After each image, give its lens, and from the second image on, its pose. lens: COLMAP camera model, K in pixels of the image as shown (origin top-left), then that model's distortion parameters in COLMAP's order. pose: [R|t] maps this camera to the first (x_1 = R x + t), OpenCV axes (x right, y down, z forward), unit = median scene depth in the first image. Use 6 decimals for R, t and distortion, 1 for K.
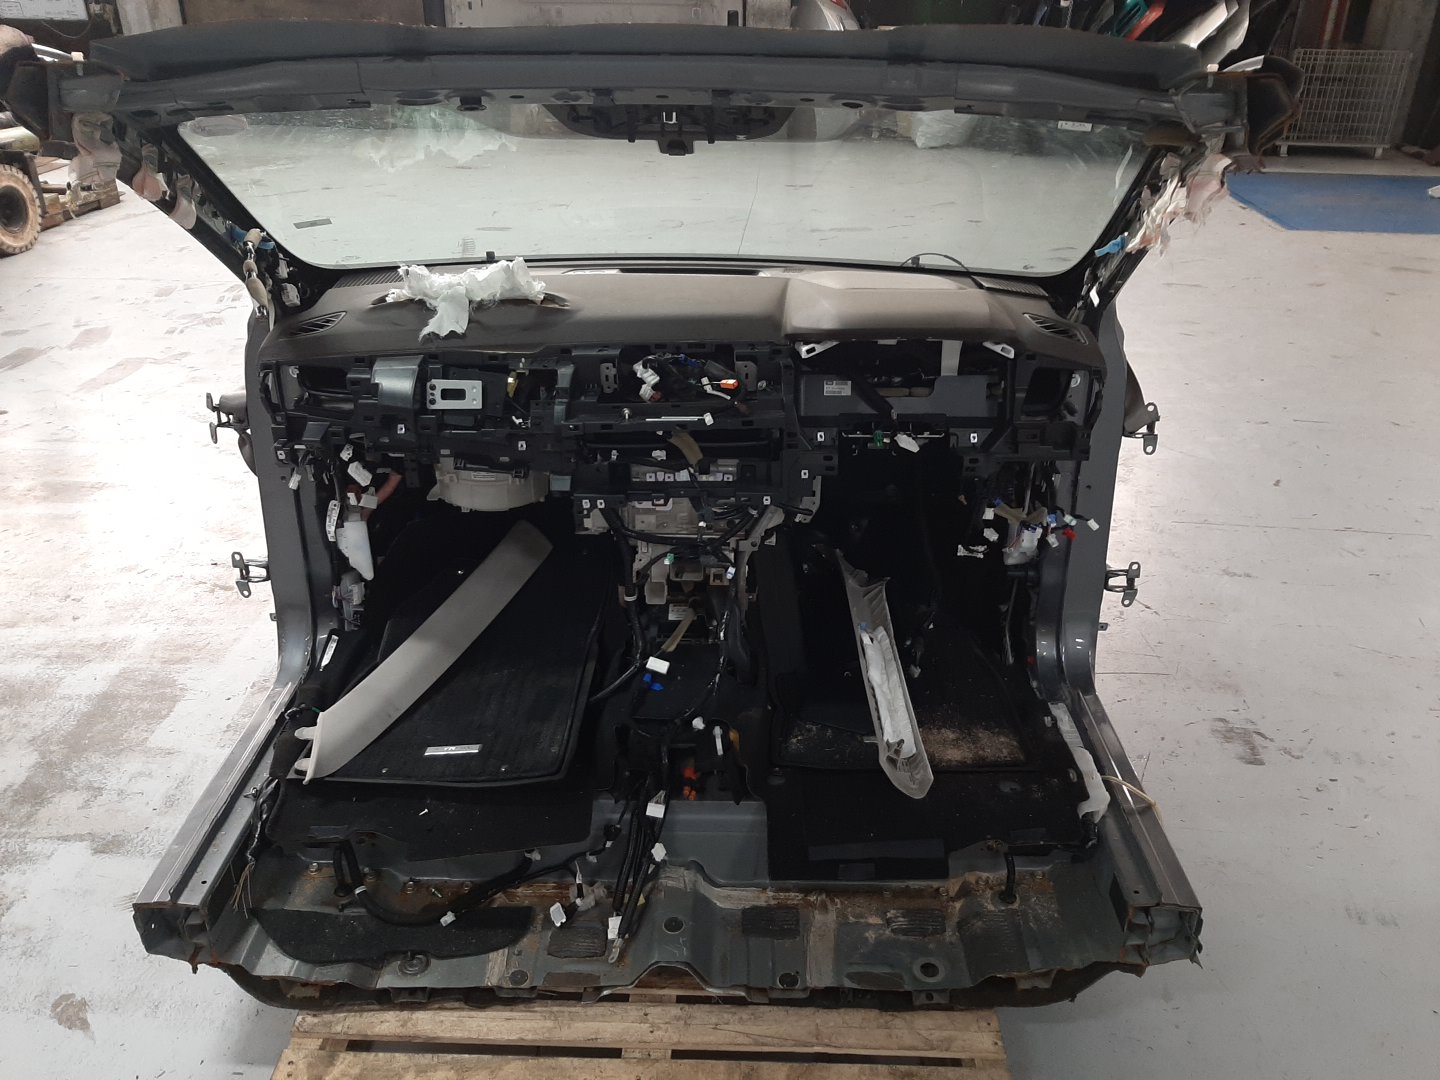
lens RADIAL K [[1092.9, 0, 717.7], [0, 1092.9, 541.7], [0, 0, 1]] dist [-0.006010, -0.021599]
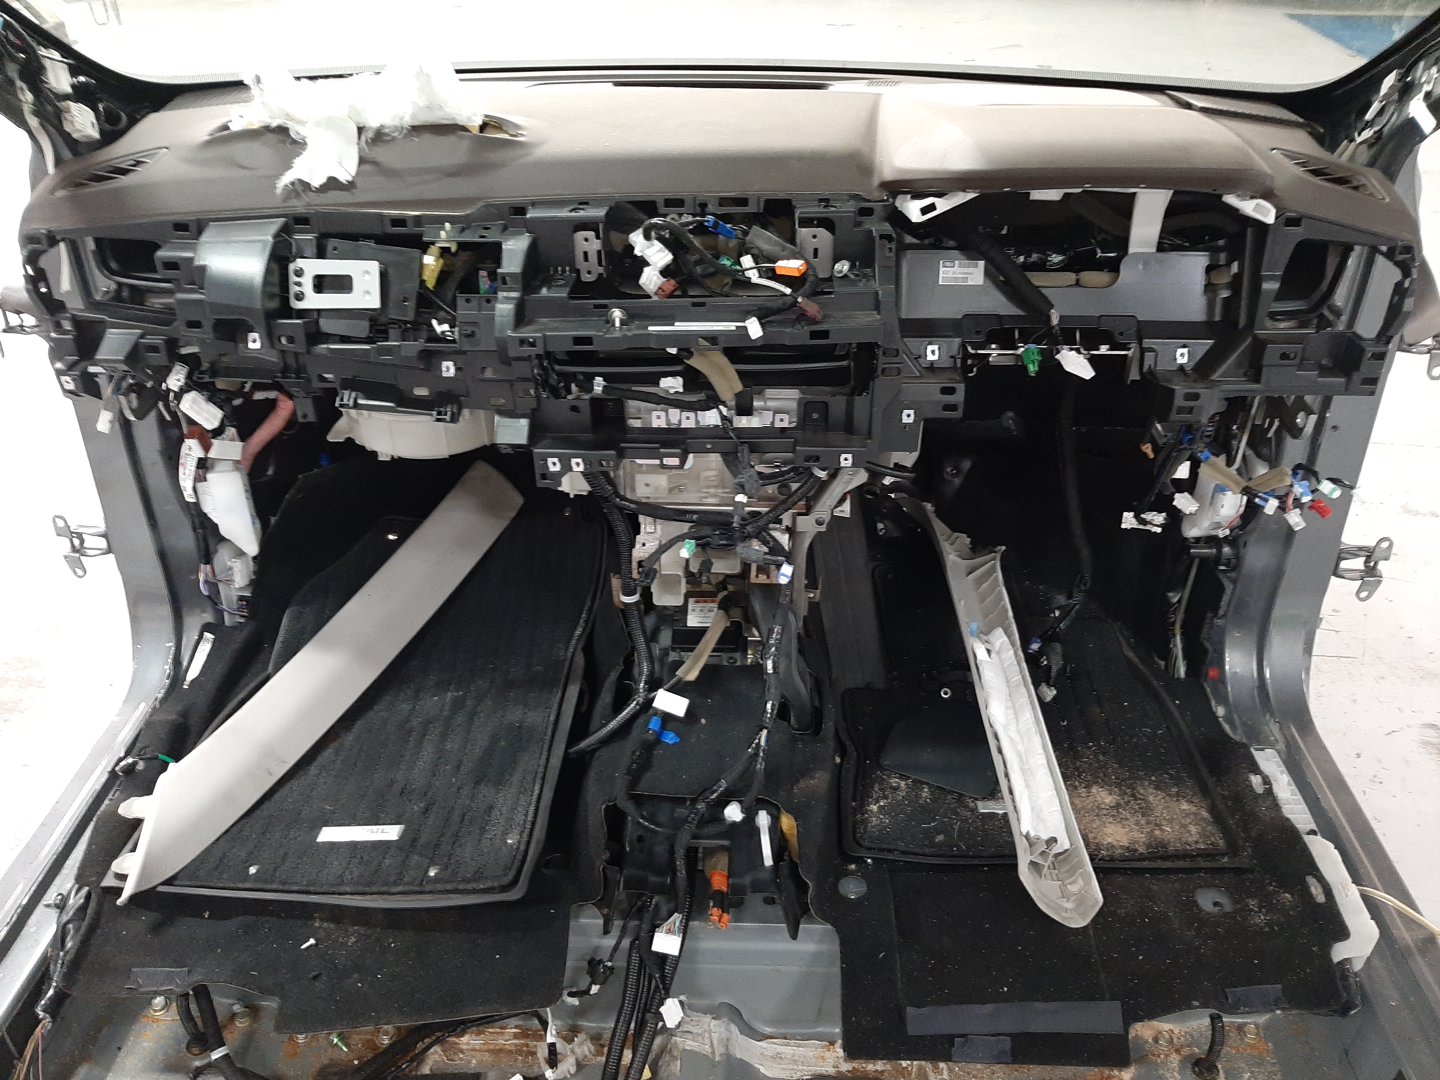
lens RADIAL K [[1092.9, 0, 718.7], [0, 1092.9, 536.8], [0, 0, 1]] dist [-0.006010, -0.021599]
pose [[0.999805, 0.004827, -0.019167, -0.014531], [-0.002754, 0.994284, 0.106732, -0.058116], [0.019572, -0.106658, 0.994103, 0.370592]]
